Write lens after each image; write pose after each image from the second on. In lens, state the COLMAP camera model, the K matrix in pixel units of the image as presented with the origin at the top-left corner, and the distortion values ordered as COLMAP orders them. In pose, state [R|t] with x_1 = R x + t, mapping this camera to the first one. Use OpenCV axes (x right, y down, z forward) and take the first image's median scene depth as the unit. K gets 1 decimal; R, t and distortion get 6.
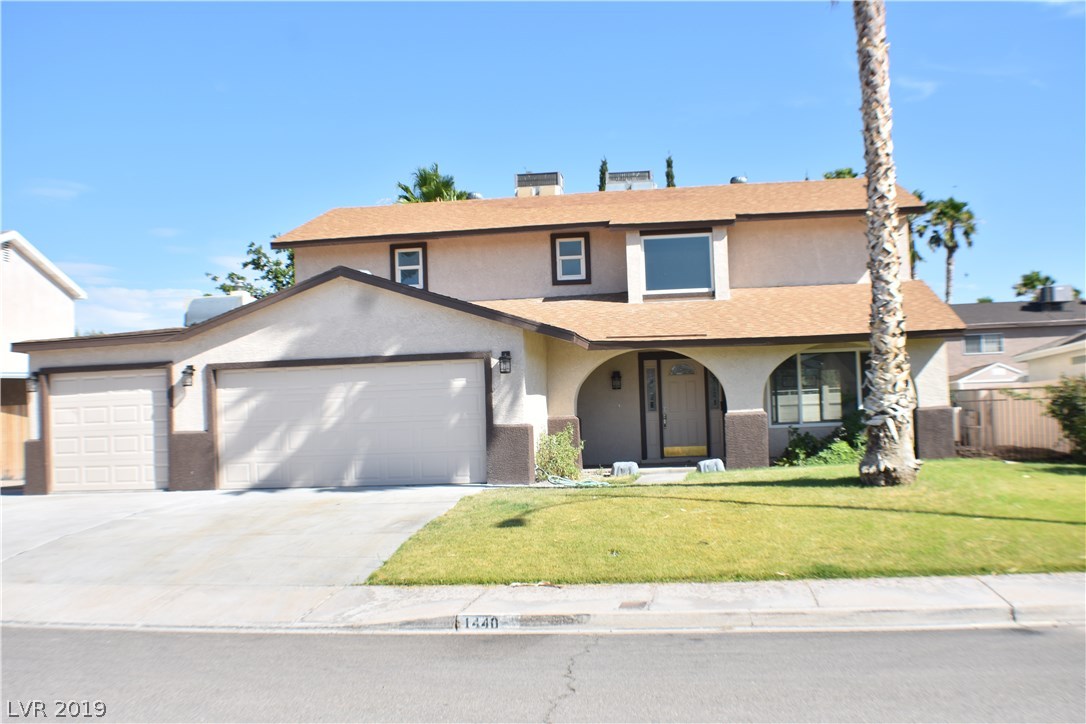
lens RADIAL K [[1147.1, 0, 543.0], [0, 1147.1, 362.0], [0, 0, 1]] dist [-0.015028, -0.012839]
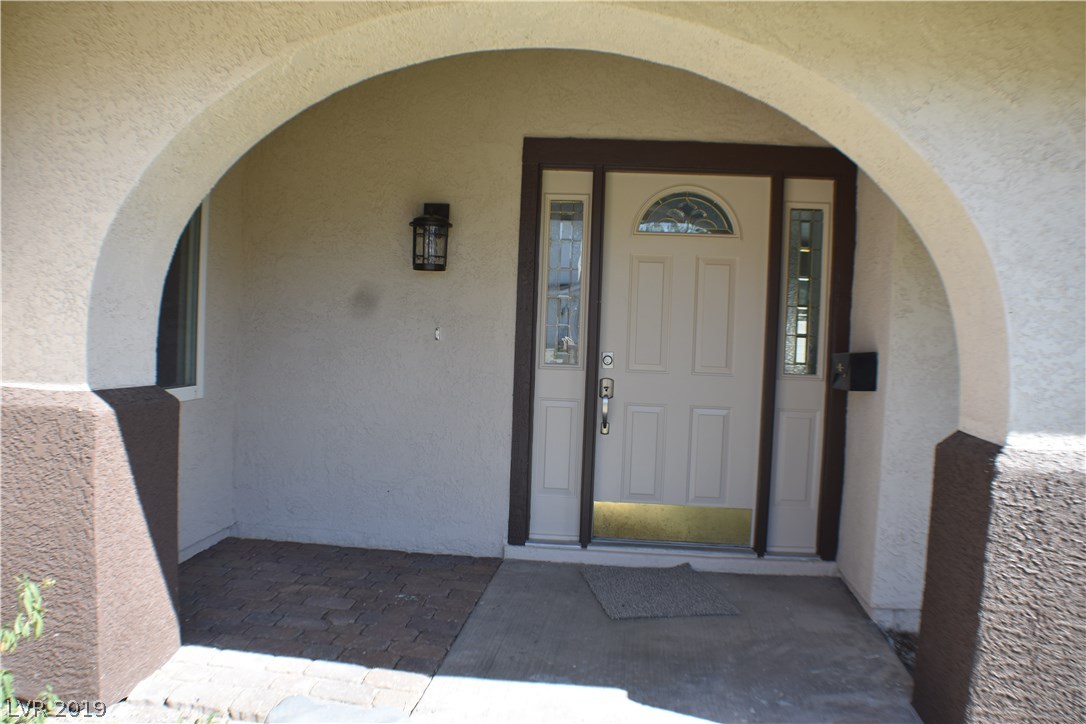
lens RADIAL K [[1165.7, 0, 543.0], [0, 1165.7, 362.0], [0, 0, 1]] dist [-0.289446, -0.000312]
pose [[0.995569, 0.070055, 0.062734, 0.086738], [-0.074978, 0.993978, 0.079915, 0.024767], [-0.056758, -0.084264, 0.994826, 0.857500]]
